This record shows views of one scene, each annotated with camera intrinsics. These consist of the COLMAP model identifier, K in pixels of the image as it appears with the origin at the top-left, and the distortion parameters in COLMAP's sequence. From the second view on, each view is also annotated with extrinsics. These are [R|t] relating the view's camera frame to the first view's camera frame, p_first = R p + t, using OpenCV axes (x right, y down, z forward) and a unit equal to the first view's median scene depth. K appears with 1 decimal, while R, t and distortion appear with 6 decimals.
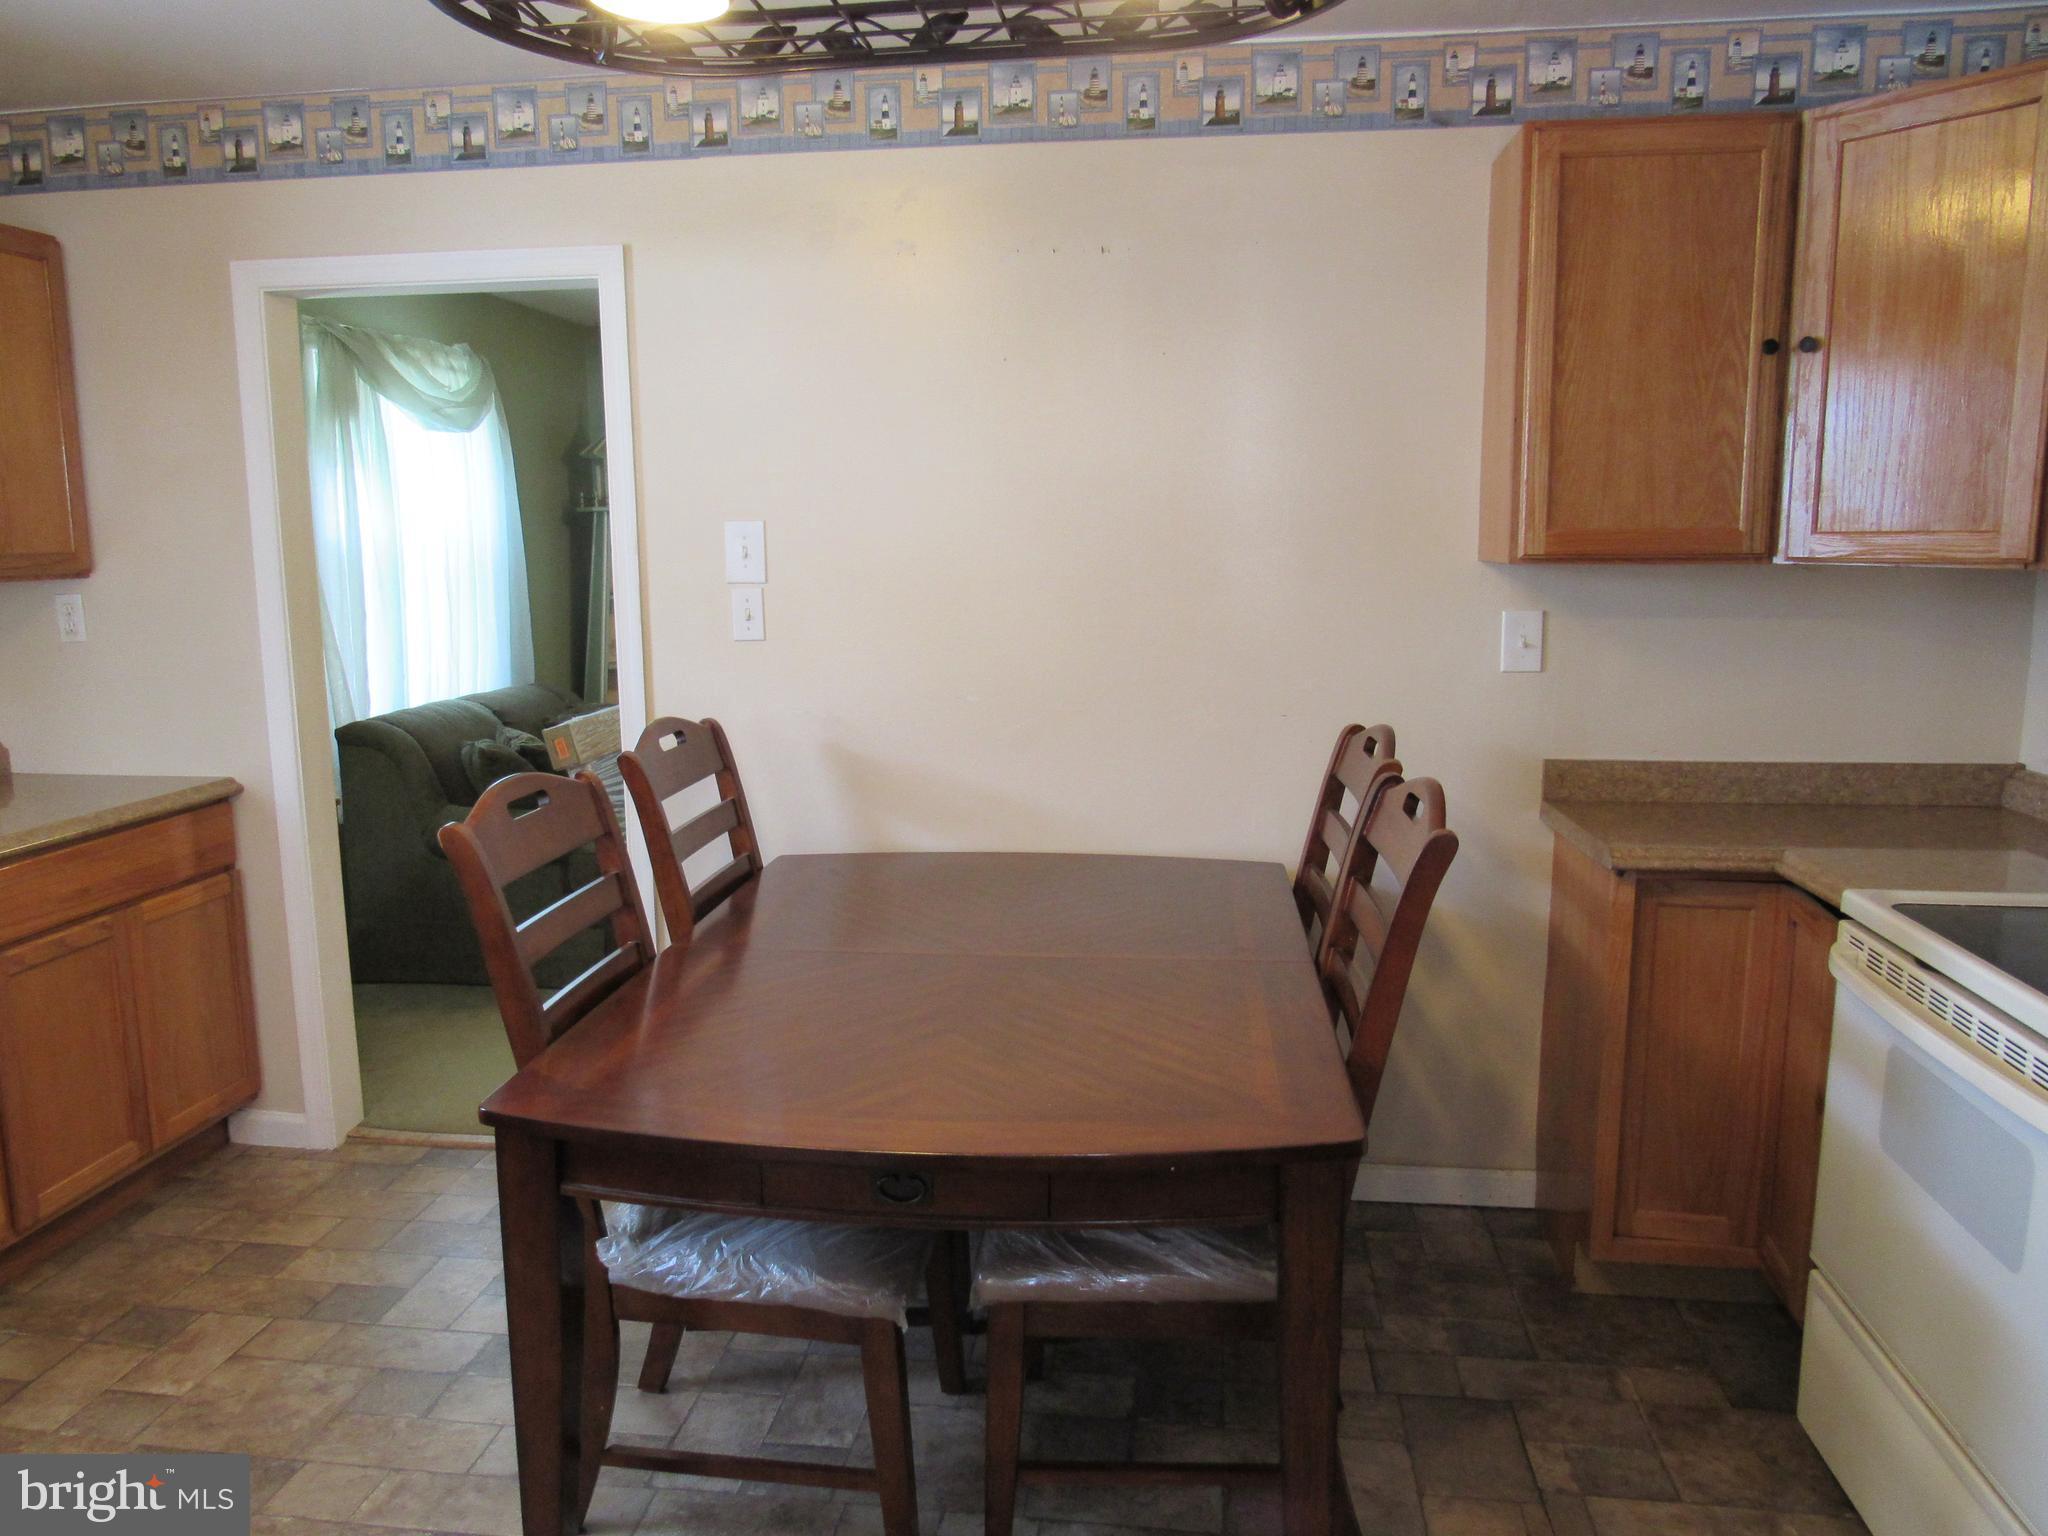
lens RADIAL K [[1400.1, 0, 1047.0], [0, 1400.1, 762.7], [0, 0, 1]] dist [-0.025195, 0.007891]
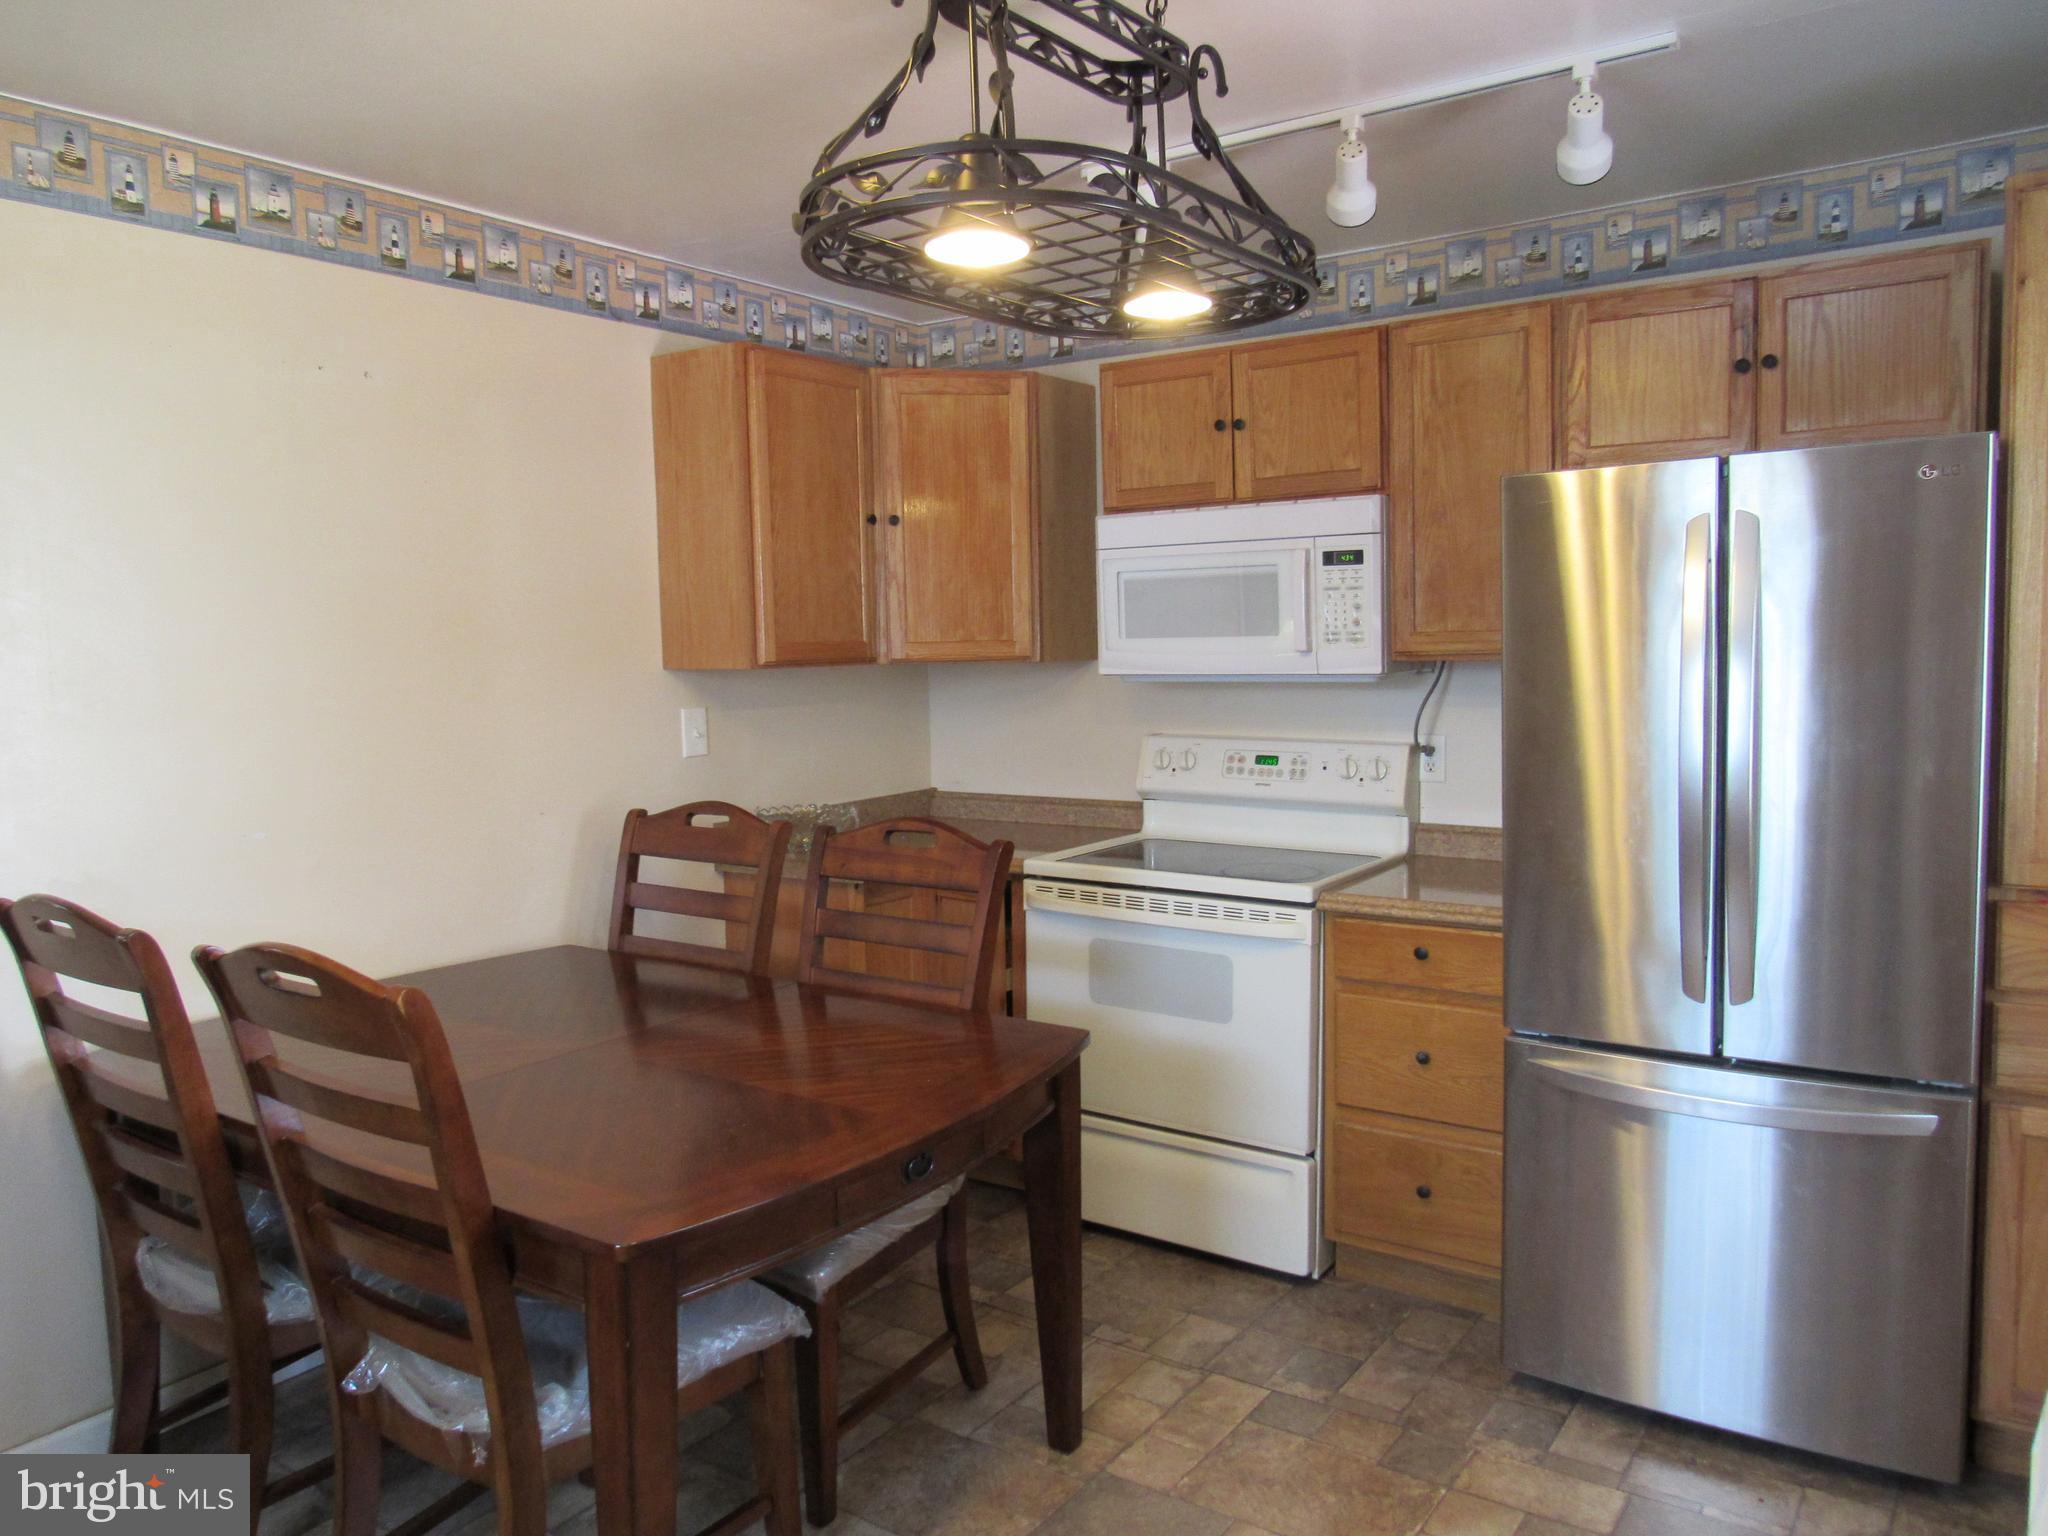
lens RADIAL K [[1447.1, 0, 1021.1], [0, 1447.1, 754.4], [0, 0, 1]] dist [-0.058504, 0.021983]
pose [[0.456383, -0.079545, 0.886221, -0.777382], [0.149332, 0.988716, 0.011842, -0.045222], [-0.877163, 0.126937, 0.463112, 0.167080]]
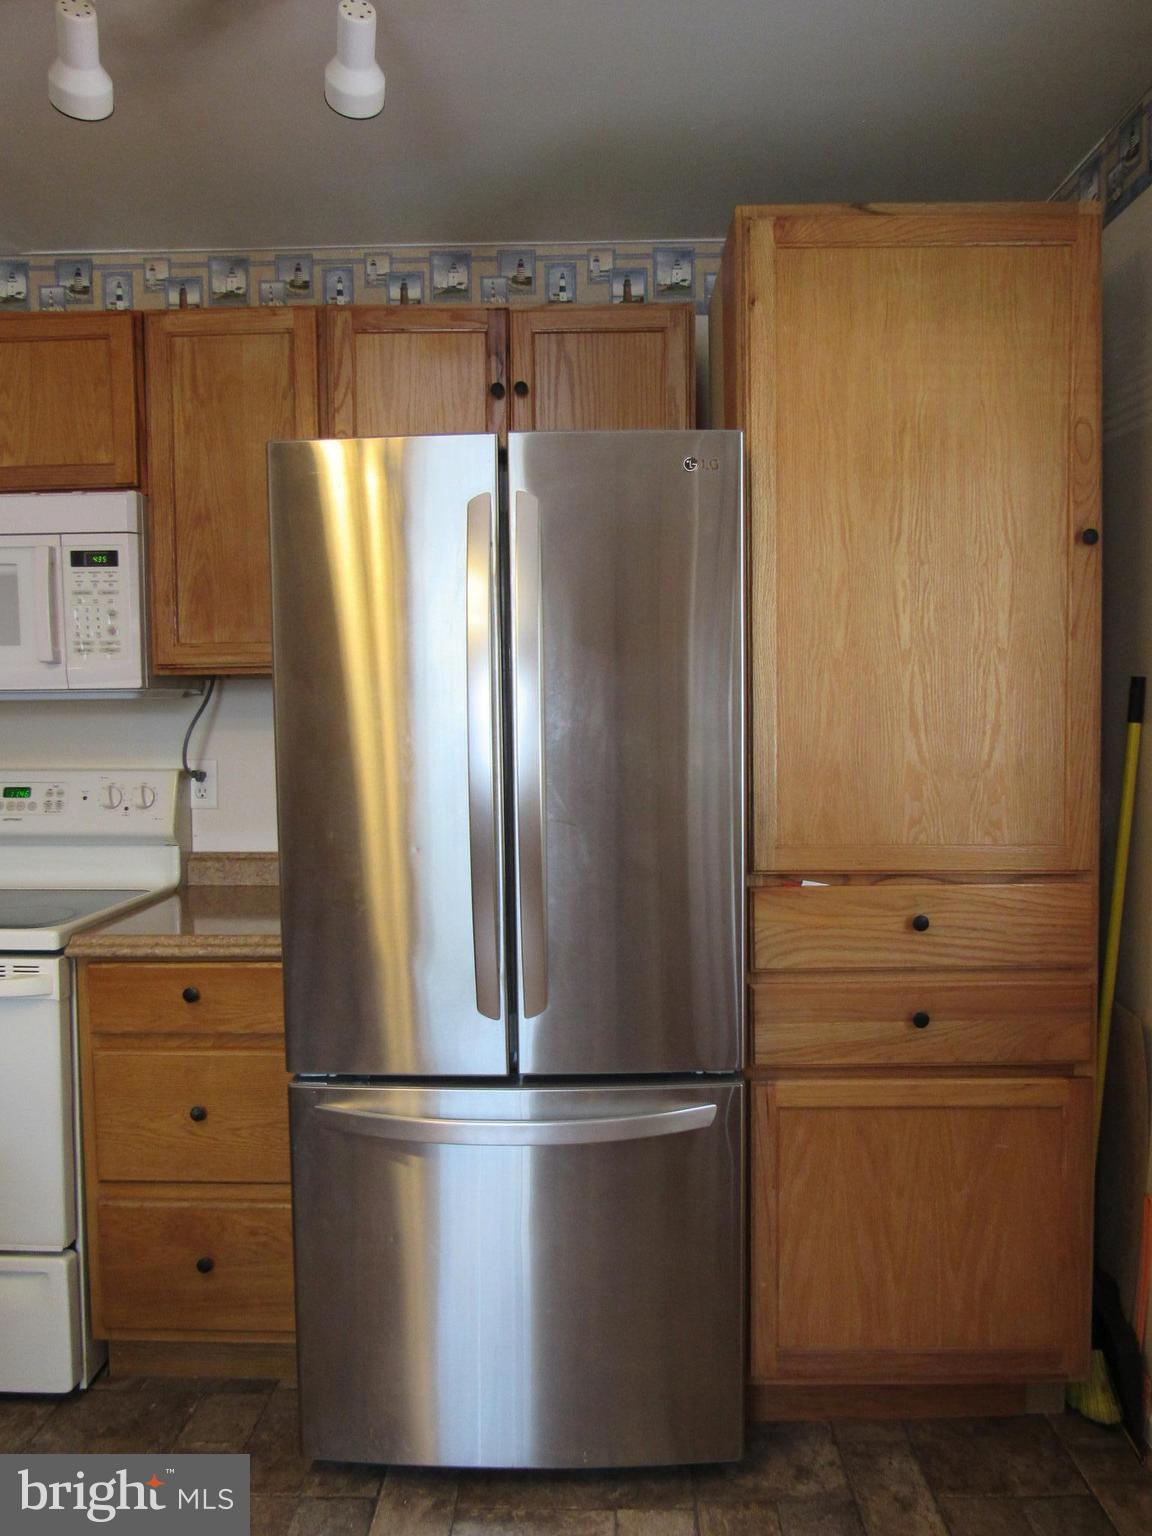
lens RADIAL K [[1112.0, 0, 576.0], [0, 1112.0, 768.0], [0, 0, 1]] dist [-0.024277, -0.003035]
pose [[-0.112782, -0.047610, 0.992478, -0.404775], [0.153145, 0.986083, 0.064706, 0.008585], [-0.981747, 0.159291, -0.103921, 0.231990]]
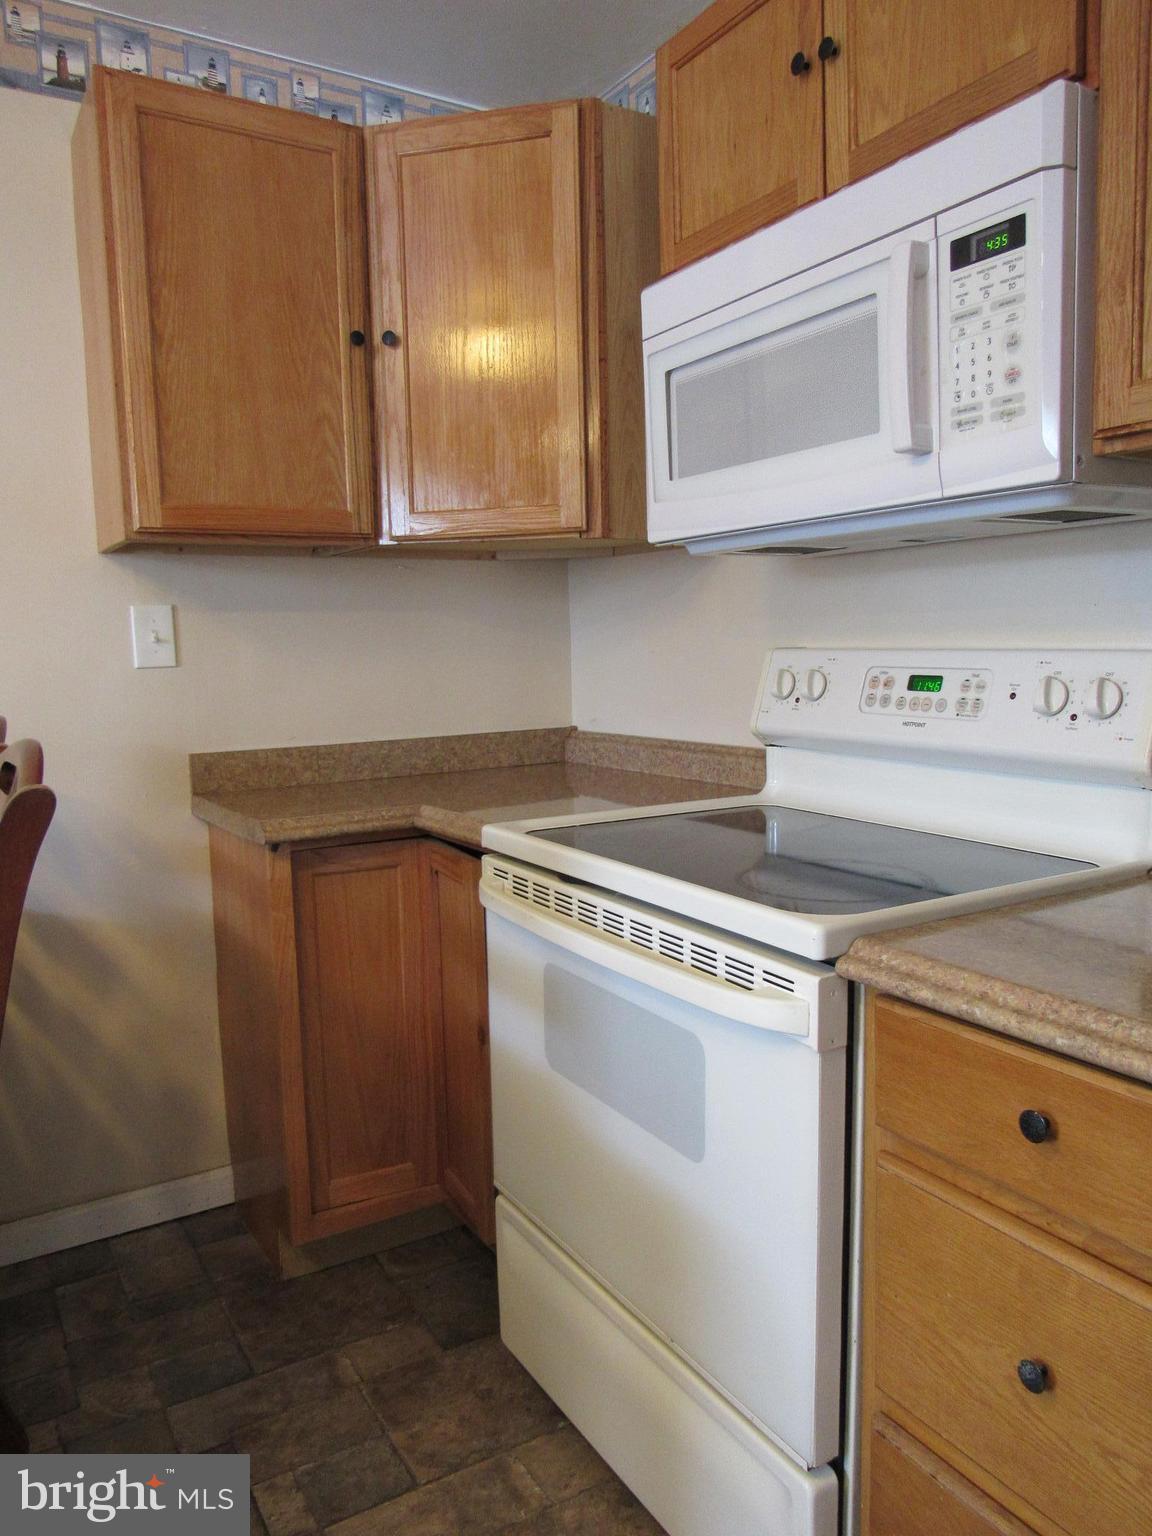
lens RADIAL K [[1084.2, 0, 592.8], [0, 1084.2, 769.0], [0, 0, 1]] dist [-0.029017, 0.002842]
pose [[0.771610, -0.085307, 0.630350, 0.106287], [0.112712, 0.993622, -0.003500, 0.049847], [-0.626031, 0.073749, 0.776303, 0.258085]]
